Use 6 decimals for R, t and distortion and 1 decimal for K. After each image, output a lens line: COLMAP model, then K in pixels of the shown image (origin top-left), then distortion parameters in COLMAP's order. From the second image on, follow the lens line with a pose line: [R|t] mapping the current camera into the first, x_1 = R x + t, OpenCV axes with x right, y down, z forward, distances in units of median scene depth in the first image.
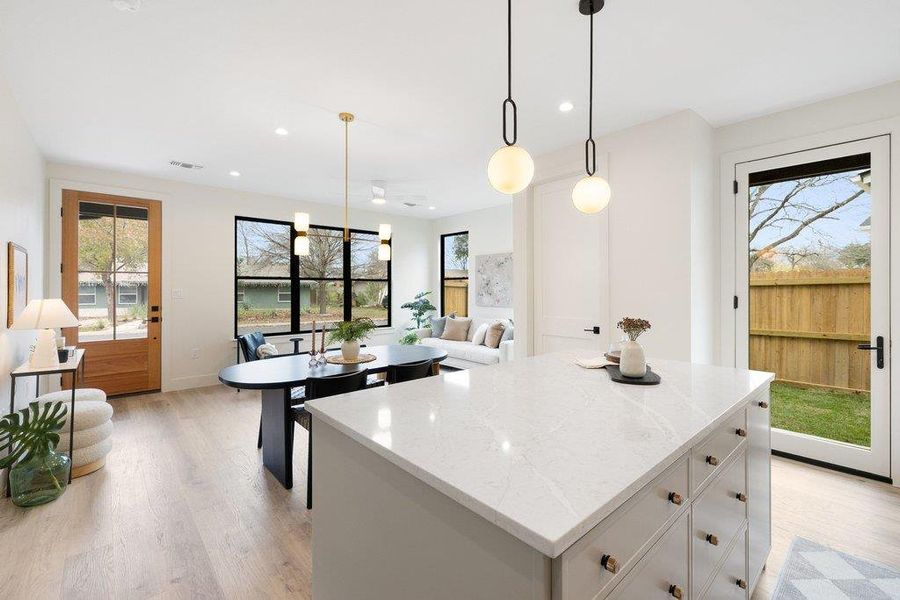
lens RADIAL K [[388.7, 0, 447.6], [0, 388.7, 287.6], [0, 0, 1]] dist [-0.000506, -0.000191]
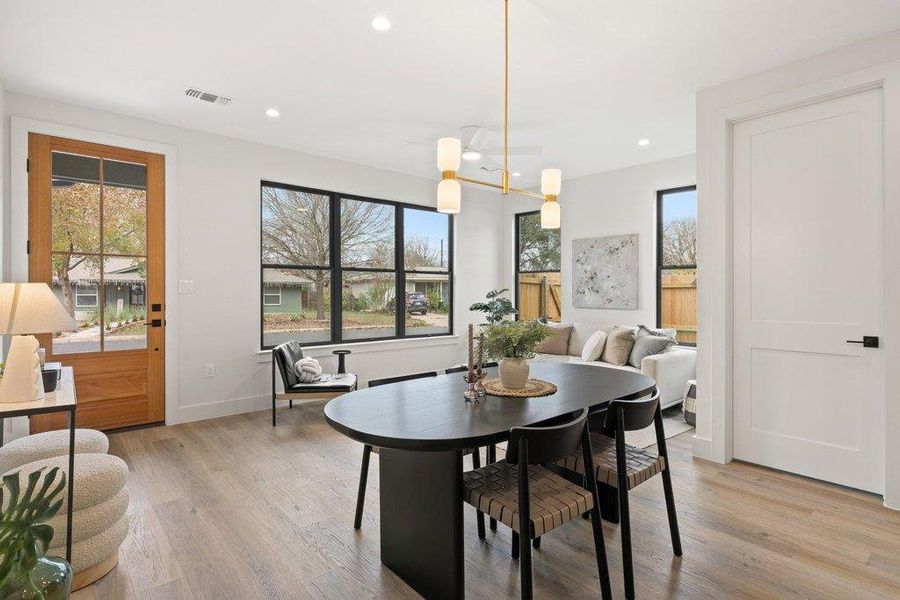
lens RADIAL K [[453.8, 0, 446.6], [0, 453.8, 295.2], [0, 0, 1]] dist [-0.001089, -0.000278]
pose [[0.999920, 0.004480, -0.011801, -0.197388], [-0.004345, 0.999925, 0.011433, 0.018319], [0.011852, -0.011381, 0.999865, 0.166466]]
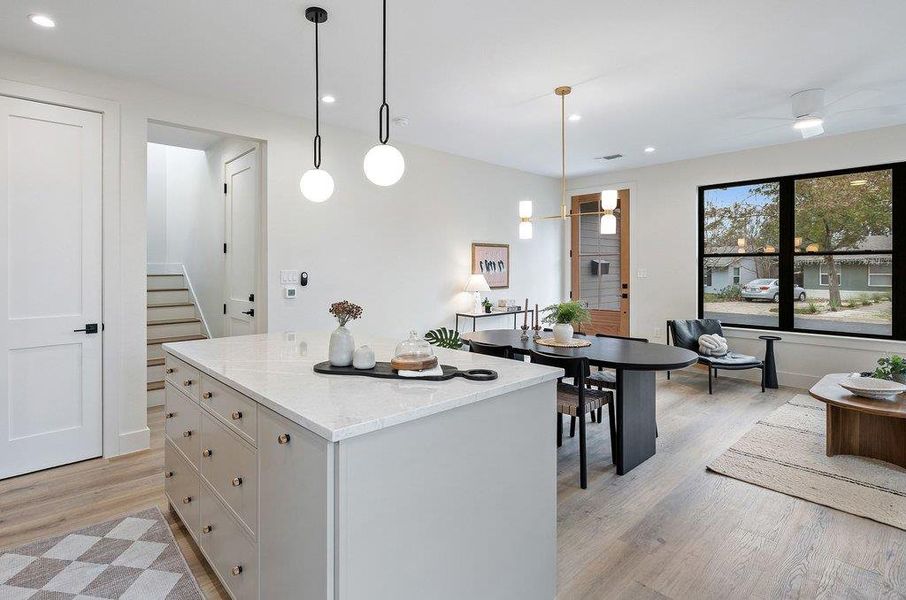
lens RADIAL K [[452.9, 0, 434.1], [0, 452.9, 270.9], [0, 0, 1]] dist [-0.001646, -0.000208]
pose [[0.024224, 0.005406, -0.999692, 0.499821], [0.004733, 0.999974, 0.005523, -0.000025], [0.999695, -0.004866, 0.024198, 0.380383]]
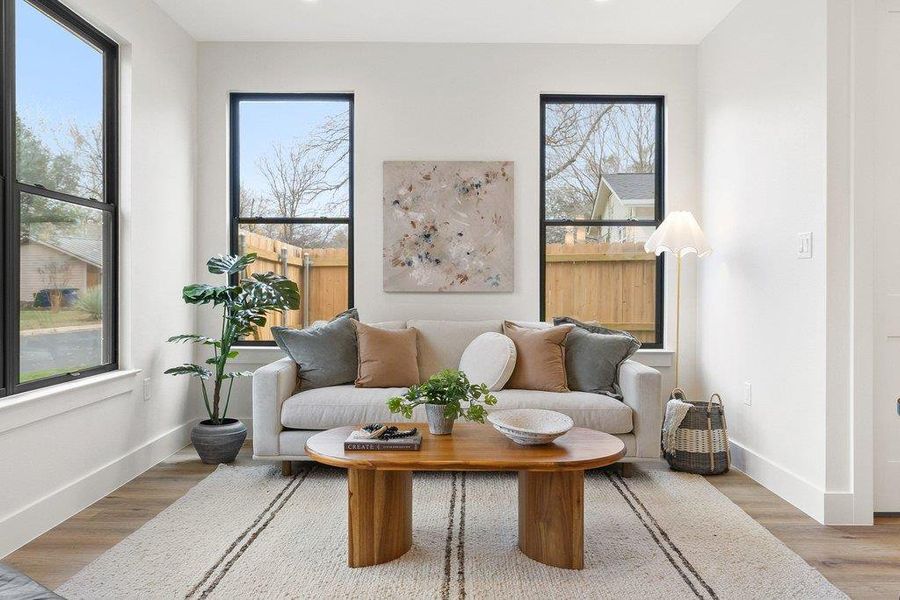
lens RADIAL K [[667.0, 0, 451.9], [0, 667.0, 286.0], [0, 0, 1]] dist [0.000831, 0.002317]
pose [[0.659741, 0.002280, 0.751489, -0.471002], [-0.005482, 0.999983, 0.001779, 0.048961], [-0.751473, -0.005293, 0.659743, 0.649620]]
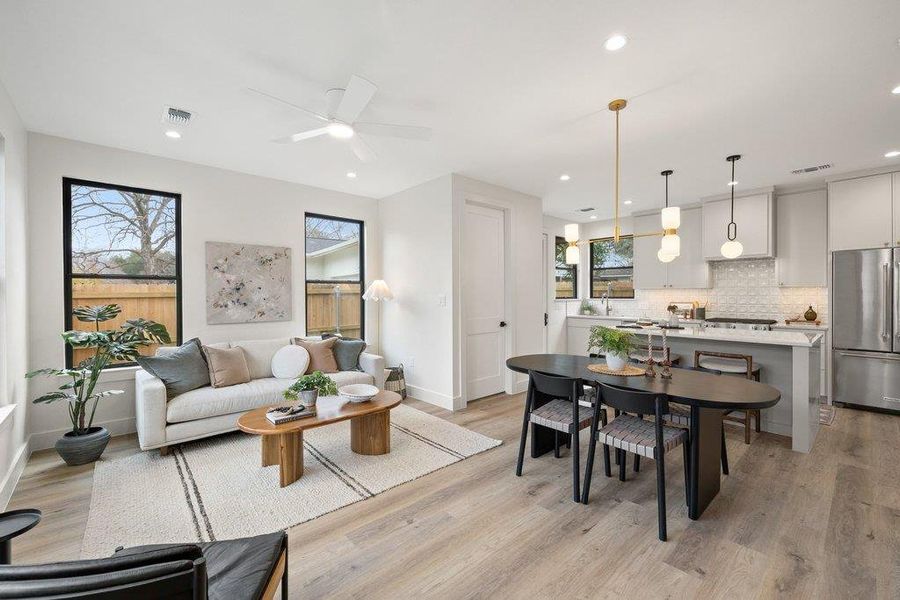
lens RADIAL K [[377.7, 0, 448.7], [0, 377.7, 296.0], [0, 0, 1]] dist [-0.000261, 0.000006]
pose [[-0.008402, -0.002972, 0.999960, -0.644810], [0.002155, 0.999993, 0.002990, 0.001943], [-0.999962, 0.002180, -0.008395, 0.792366]]
